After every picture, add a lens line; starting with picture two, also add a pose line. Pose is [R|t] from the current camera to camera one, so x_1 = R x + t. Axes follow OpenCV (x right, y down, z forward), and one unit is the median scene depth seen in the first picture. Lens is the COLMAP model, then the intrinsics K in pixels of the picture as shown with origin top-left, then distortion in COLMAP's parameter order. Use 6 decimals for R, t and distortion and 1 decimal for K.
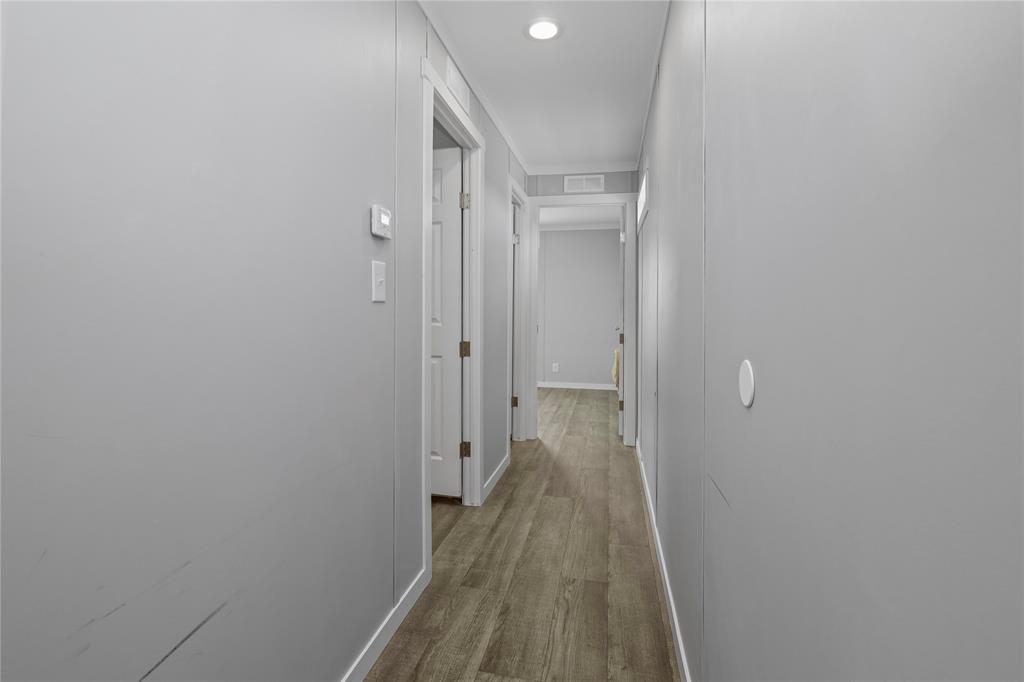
lens RADIAL K [[478.3, 0, 486.9], [0, 478.3, 311.2], [0, 0, 1]] dist [0.001440, 0.000285]
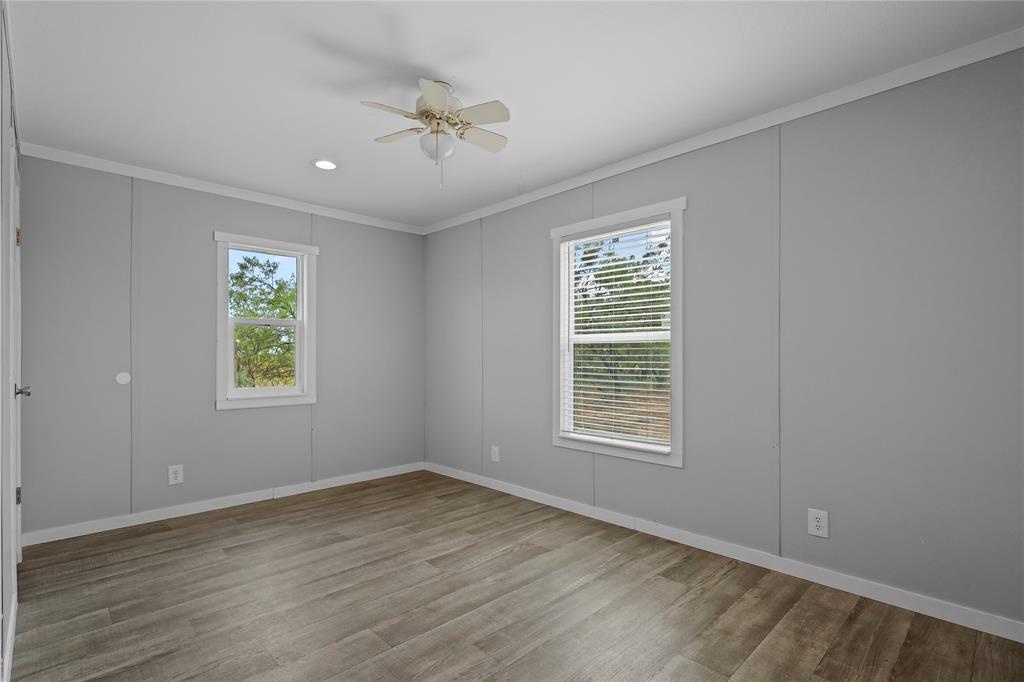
lens RADIAL K [[473.2, 0, 510.9], [0, 473.2, 346.0], [0, 0, 1]] dist [0.001304, 0.000784]
pose [[0.847724, -0.020612, -0.530038, 0.965258], [0.009256, 0.999667, -0.024070, 0.003668], [0.530357, 0.015499, 0.847633, 0.423949]]
